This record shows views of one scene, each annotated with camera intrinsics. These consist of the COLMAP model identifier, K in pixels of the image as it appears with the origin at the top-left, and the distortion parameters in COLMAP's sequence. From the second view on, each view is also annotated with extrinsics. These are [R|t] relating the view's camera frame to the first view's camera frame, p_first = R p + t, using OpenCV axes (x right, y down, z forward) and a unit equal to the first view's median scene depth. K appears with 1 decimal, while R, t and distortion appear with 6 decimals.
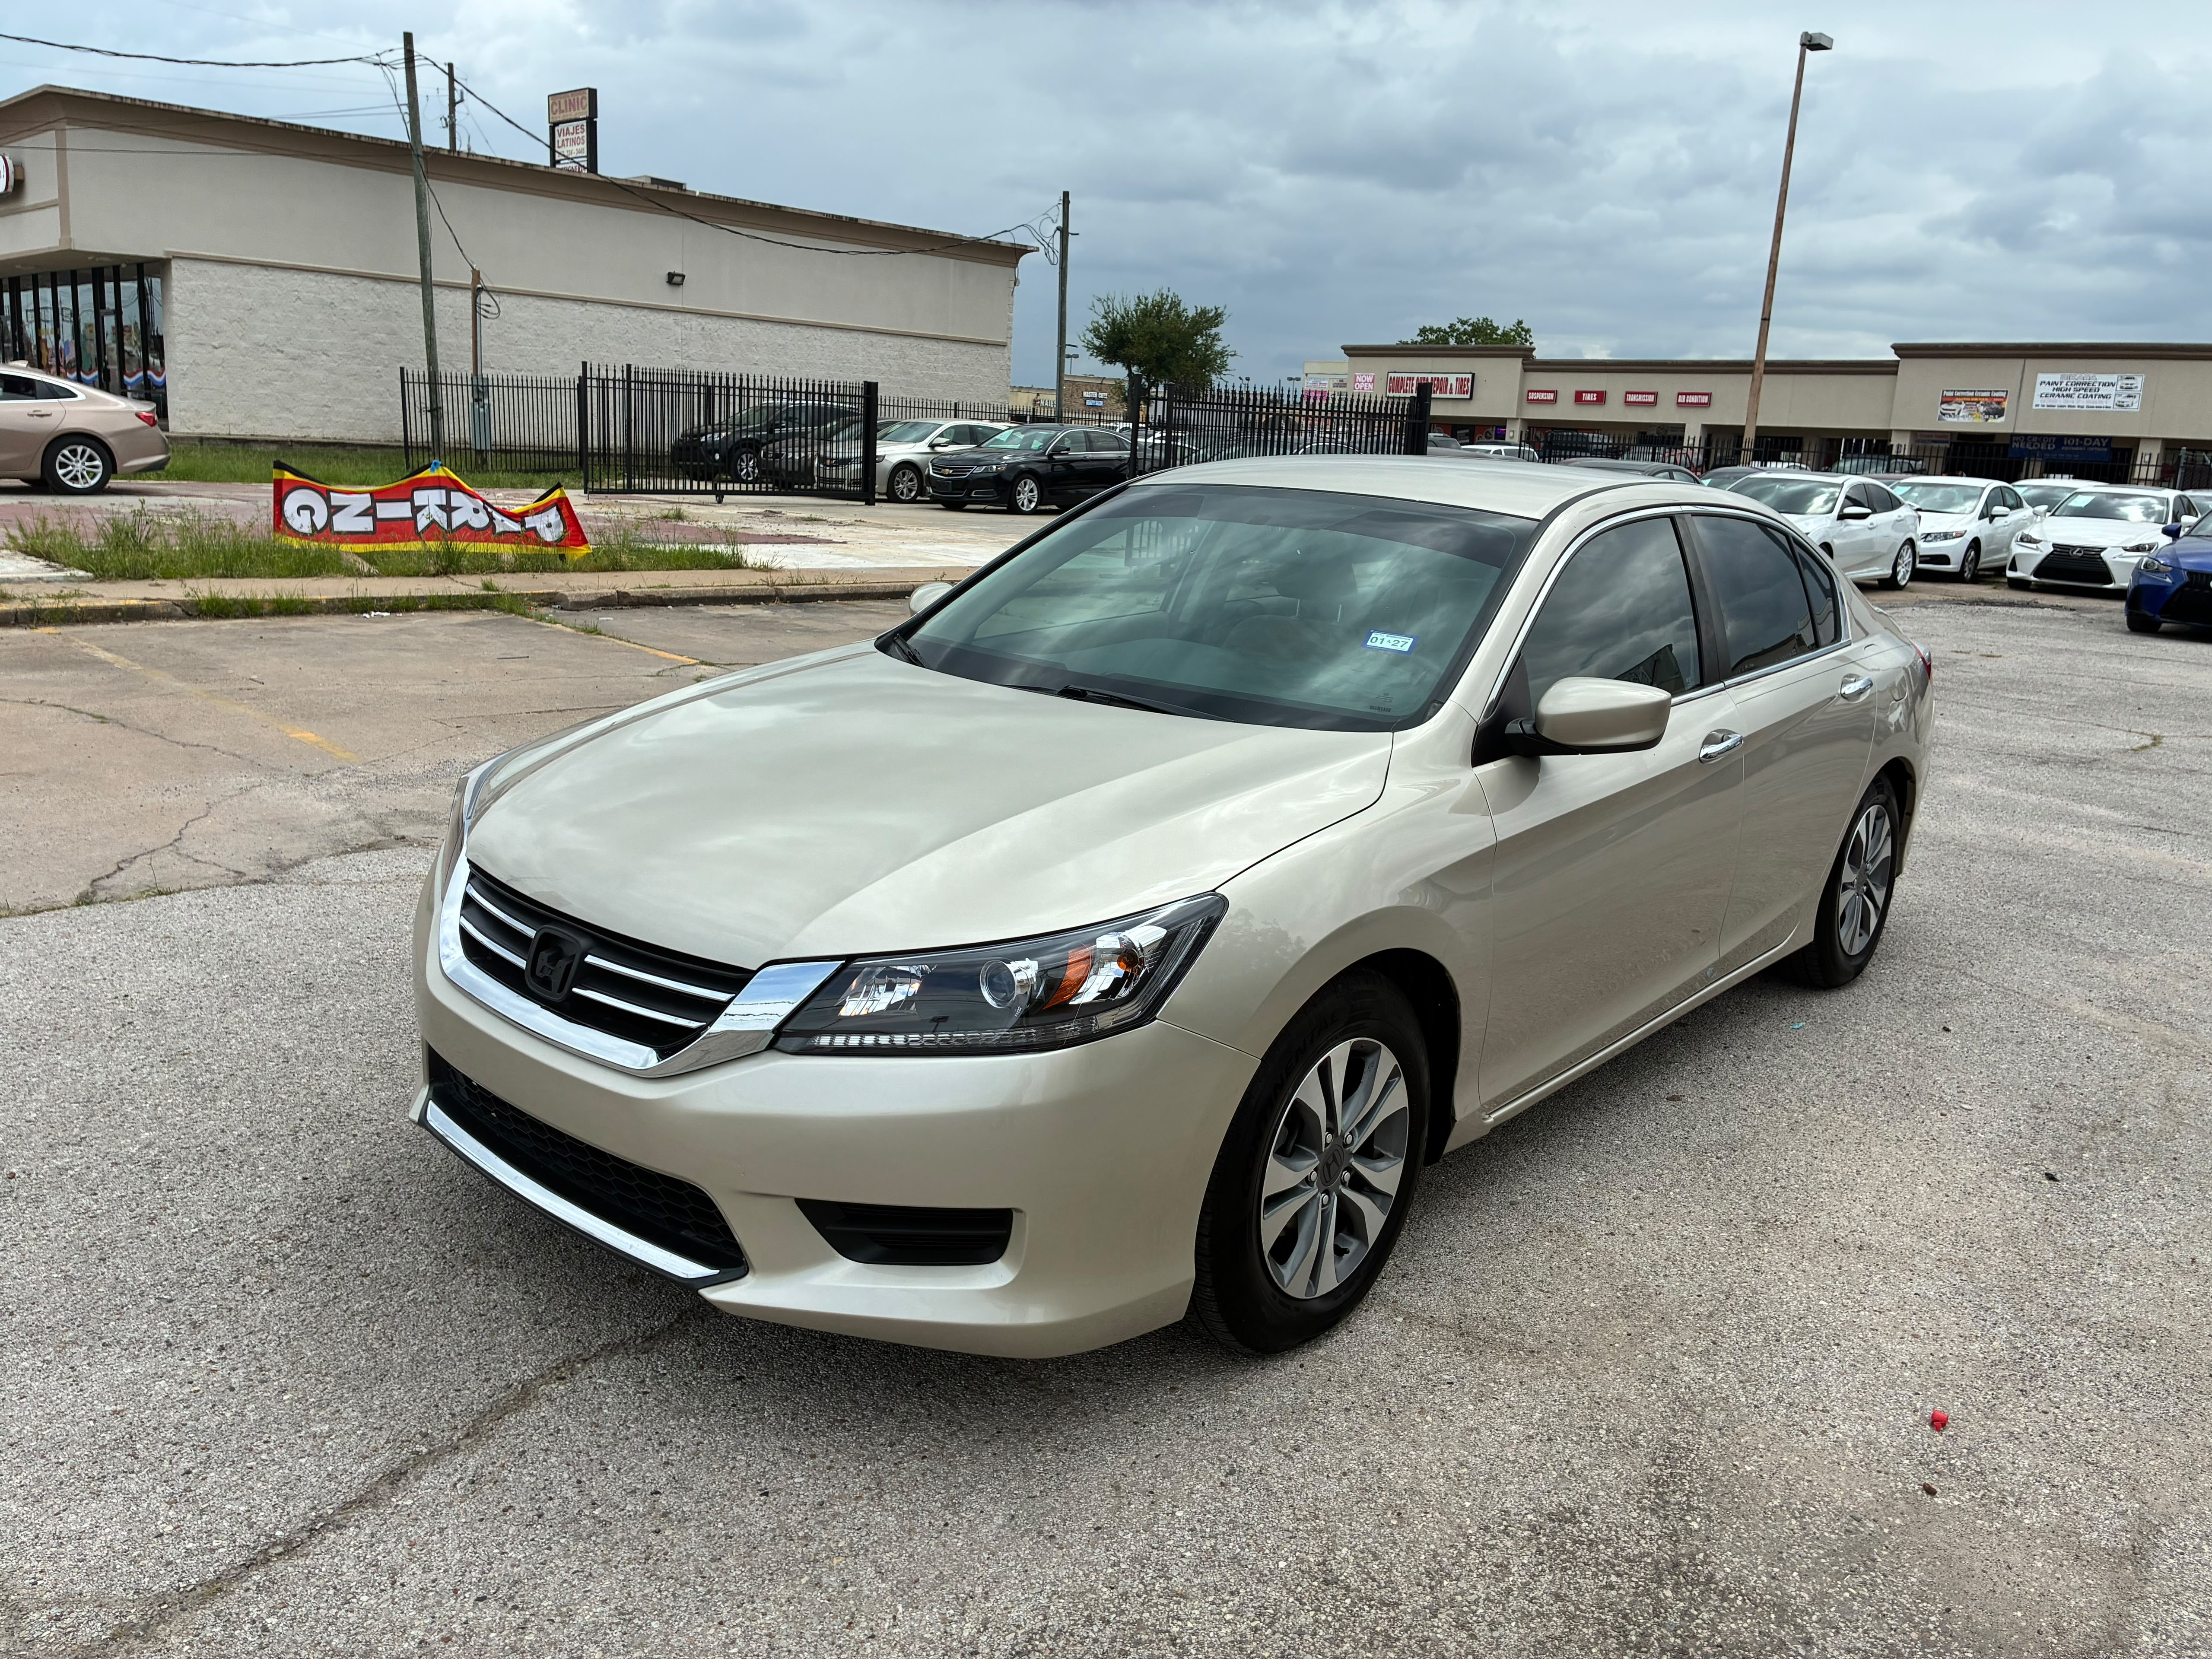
lens RADIAL K [[1653.0, 0, 1112.5], [0, 1653.0, 817.2], [0, 0, 1]] dist [0.029041, -0.036538]
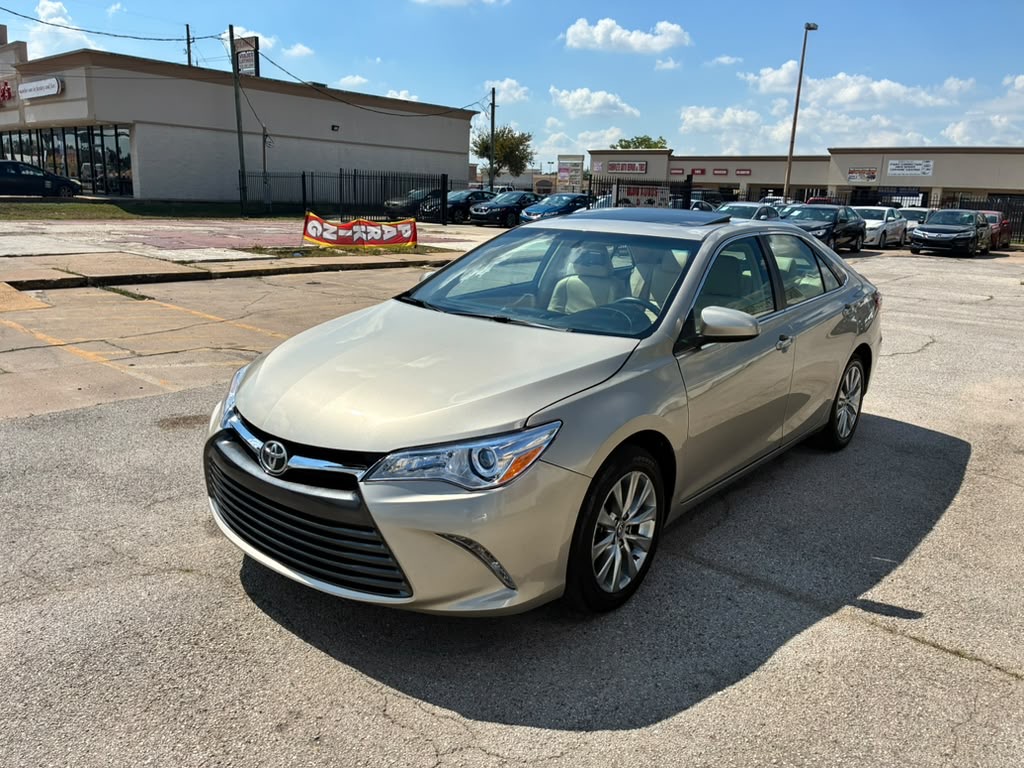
lens RADIAL K [[765.2, 0, 515.3], [0, 765.2, 385.5], [0, 0, 1]] dist [0.029041, -0.036538]
pose [[0.997324, -0.029007, 0.067105, -0.087981], [0.027336, 0.999296, 0.025697, 0.014051], [-0.067803, -0.023794, 0.997415, -0.091975]]
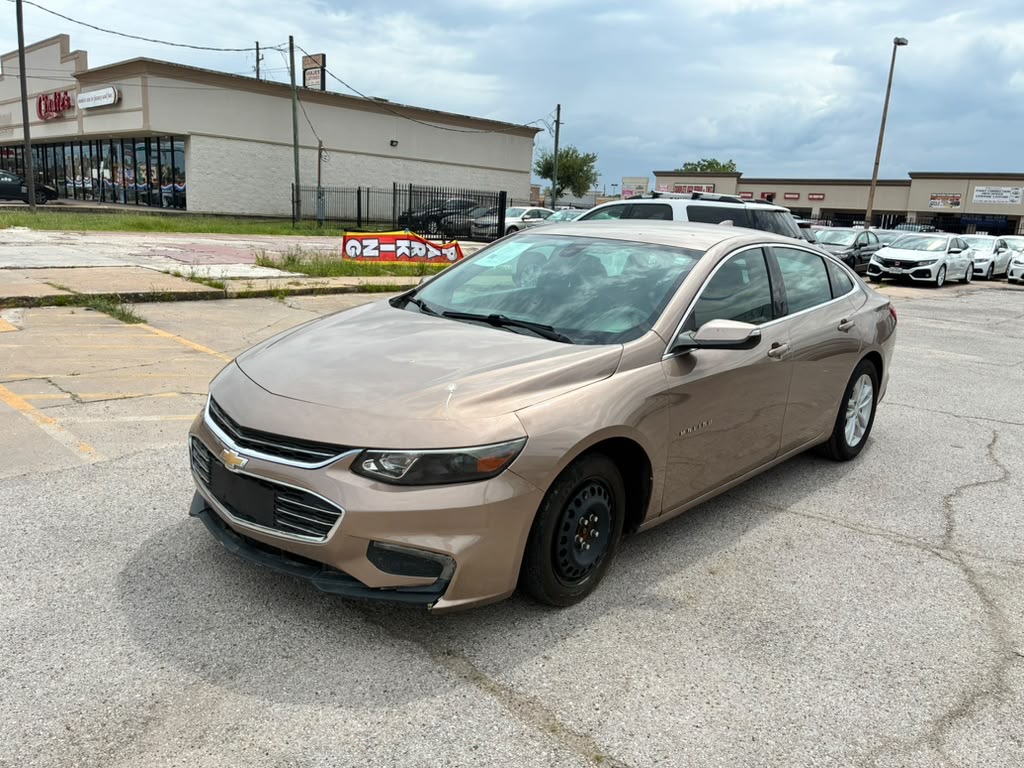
lens RADIAL K [[765.2, 0, 522.1], [0, 765.2, 390.6], [0, 0, 1]] dist [0.029041, -0.036538]
pose [[0.999986, 0.004410, 0.002805, -0.084445], [-0.004422, 0.999981, 0.004408, 0.006153], [-0.002785, -0.004420, 0.999986, -0.043563]]
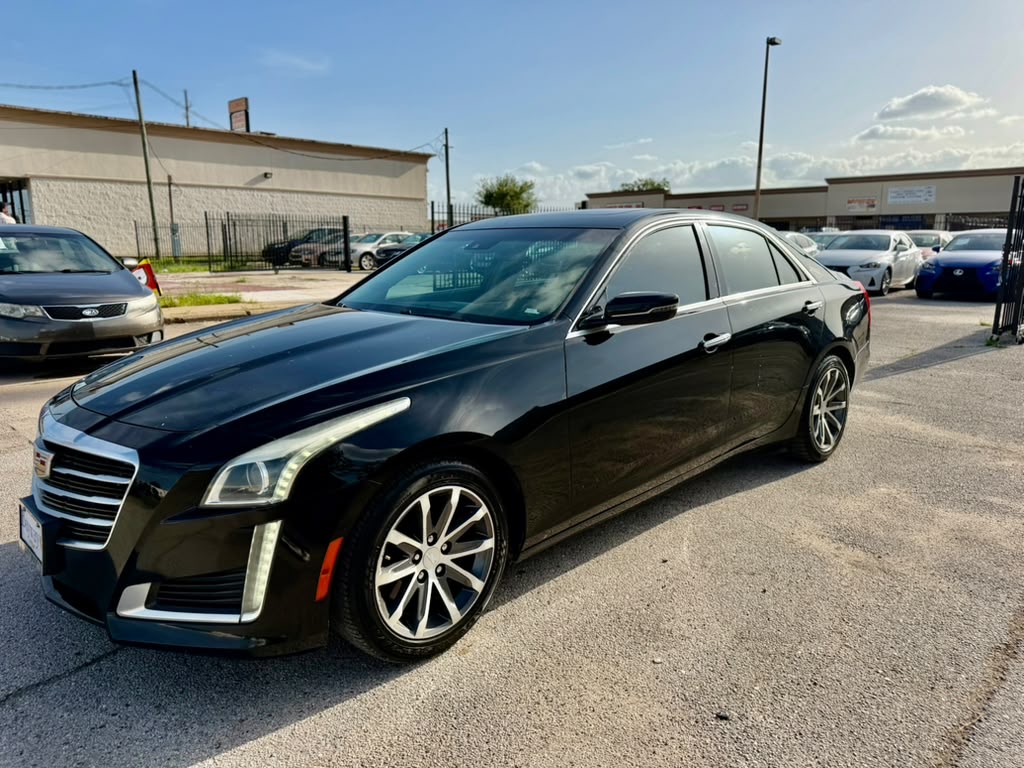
lens RADIAL K [[706.4, 0, 506.0], [0, 706.4, 403.9], [0, 0, 1]] dist [0.036574, -0.046408]
pose [[0.998585, -0.052942, -0.004987, 0.040764], [0.052952, 0.998595, 0.001781, -0.003033], [0.004886, -0.002043, 0.999986, 0.043927]]
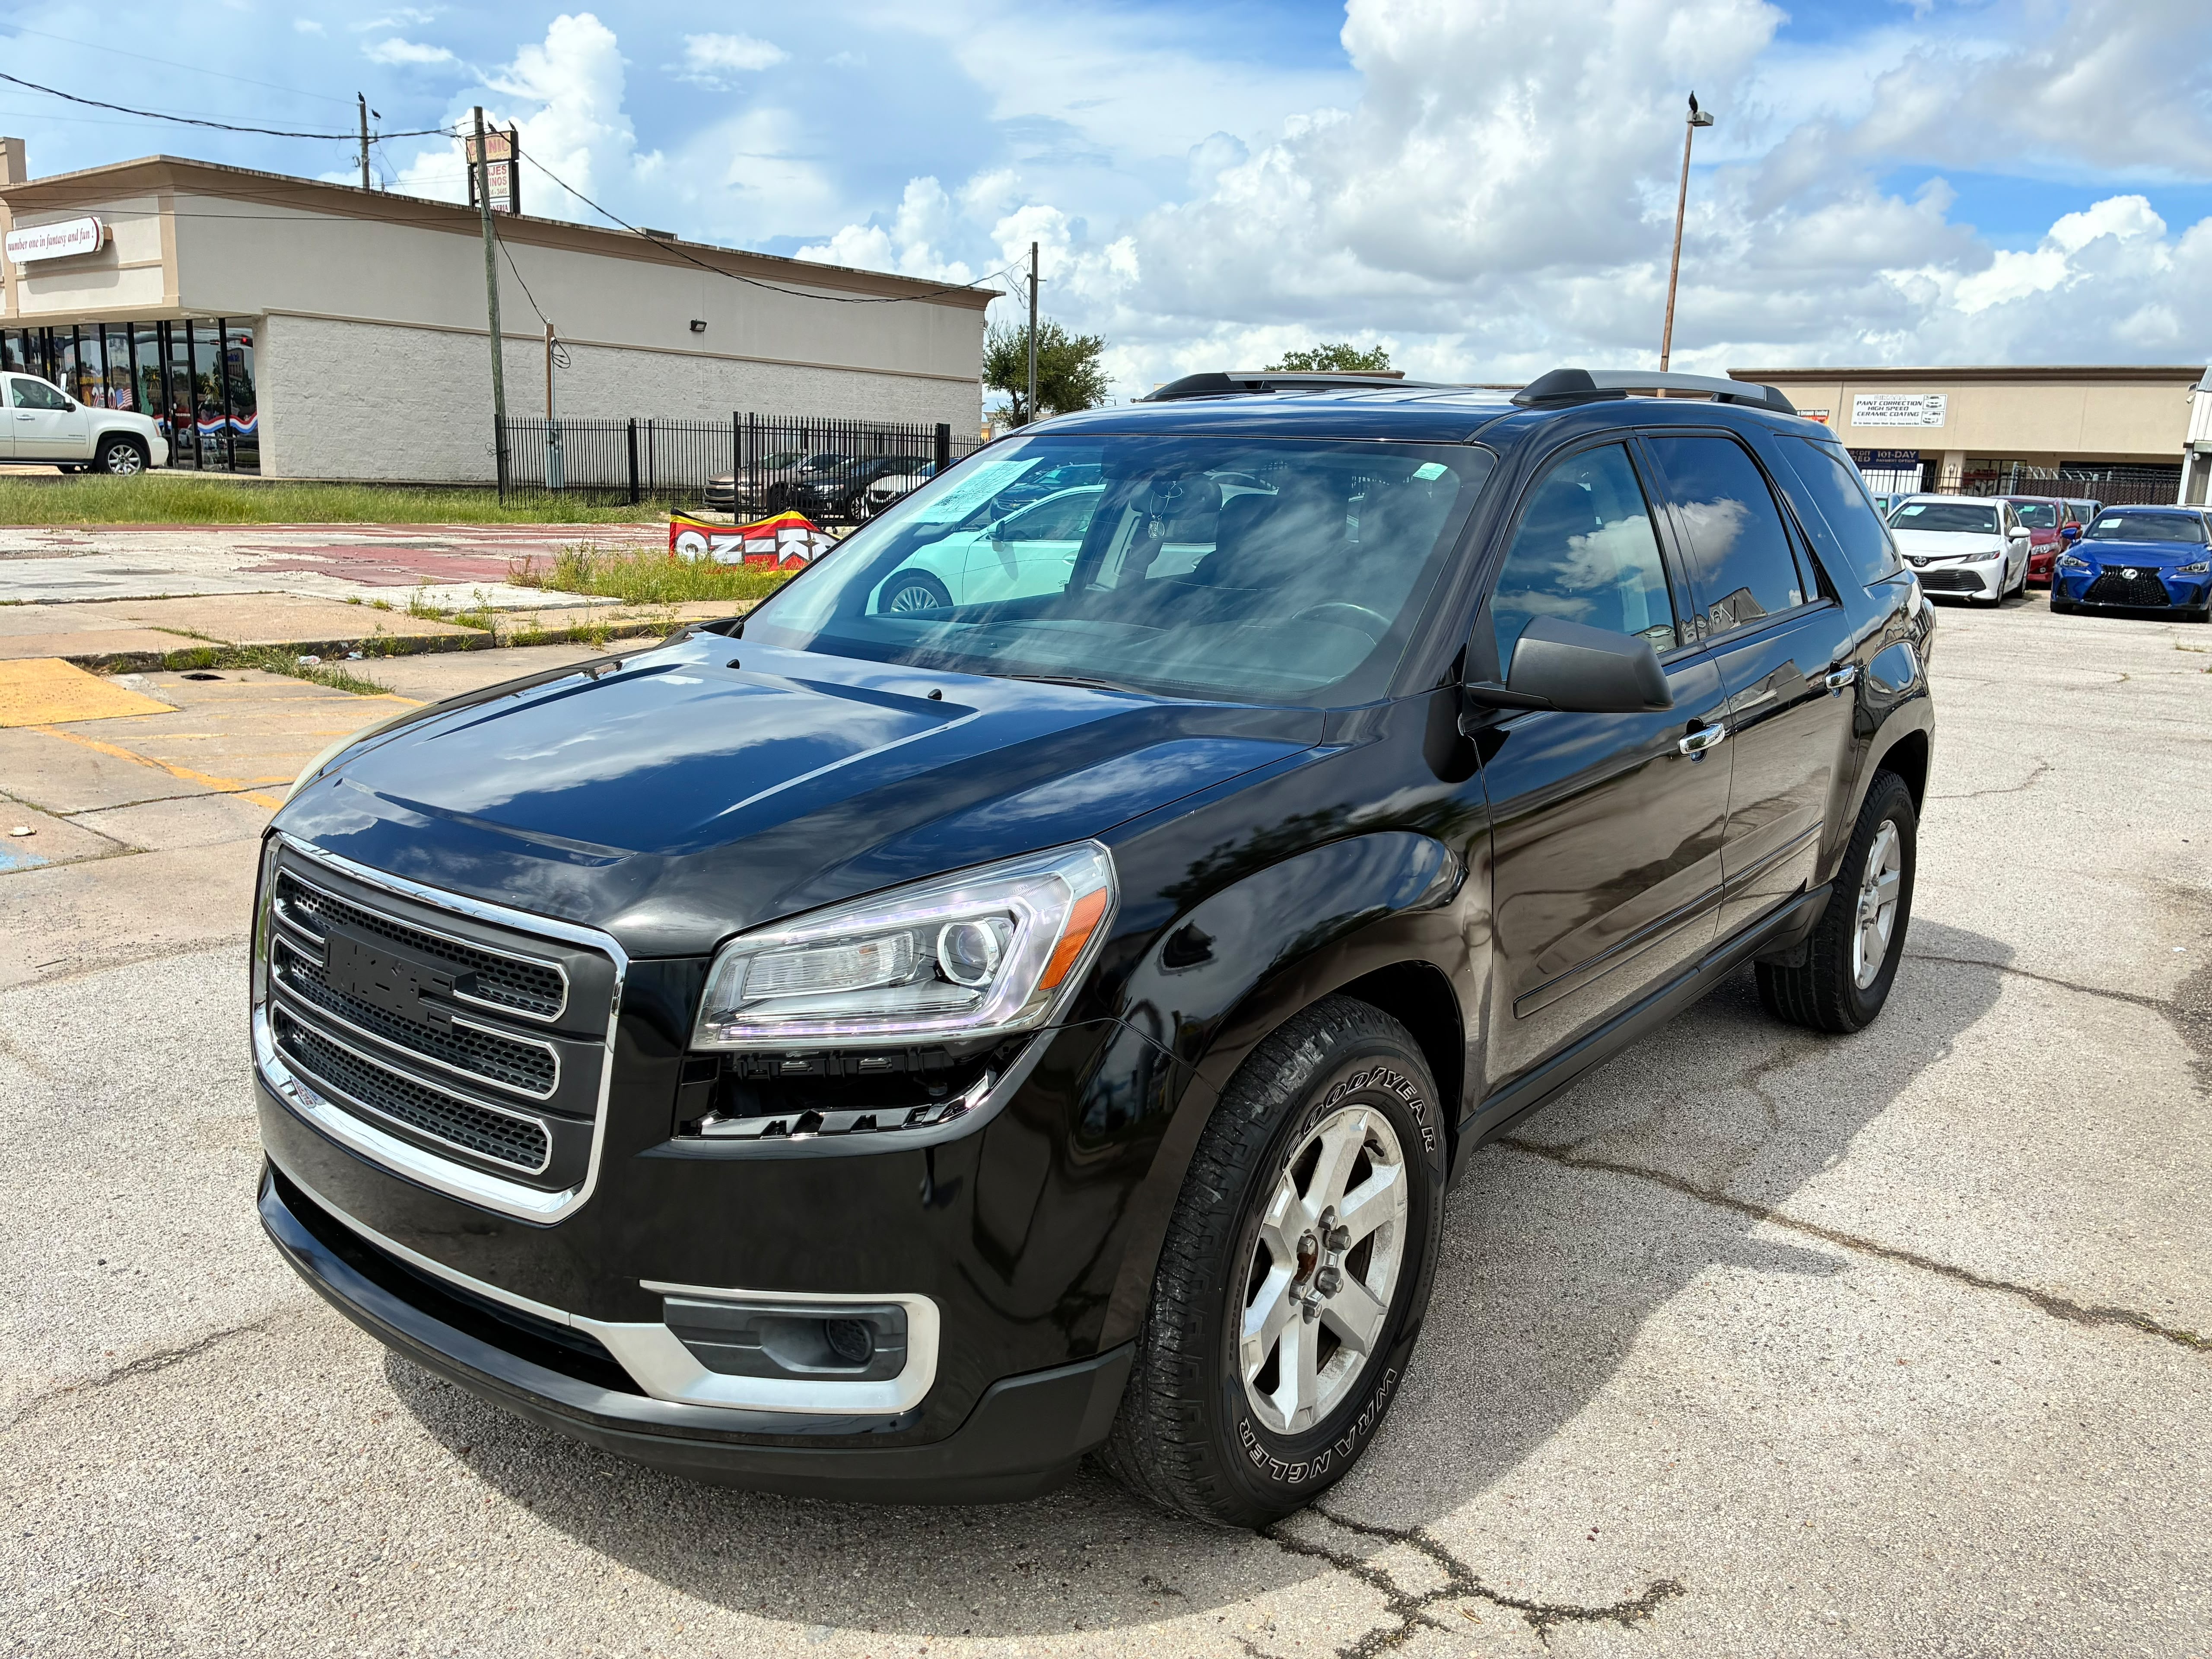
lens RADIAL K [[1653.0, 0, 1129.7], [0, 1653.0, 809.2], [0, 0, 1]] dist [0.029041, -0.036538]
pose [[0.993325, -0.036894, 0.109294, -0.105958], [0.038562, 0.999169, -0.013190, 0.014281], [-0.108717, 0.017317, 0.993922, -0.093527]]
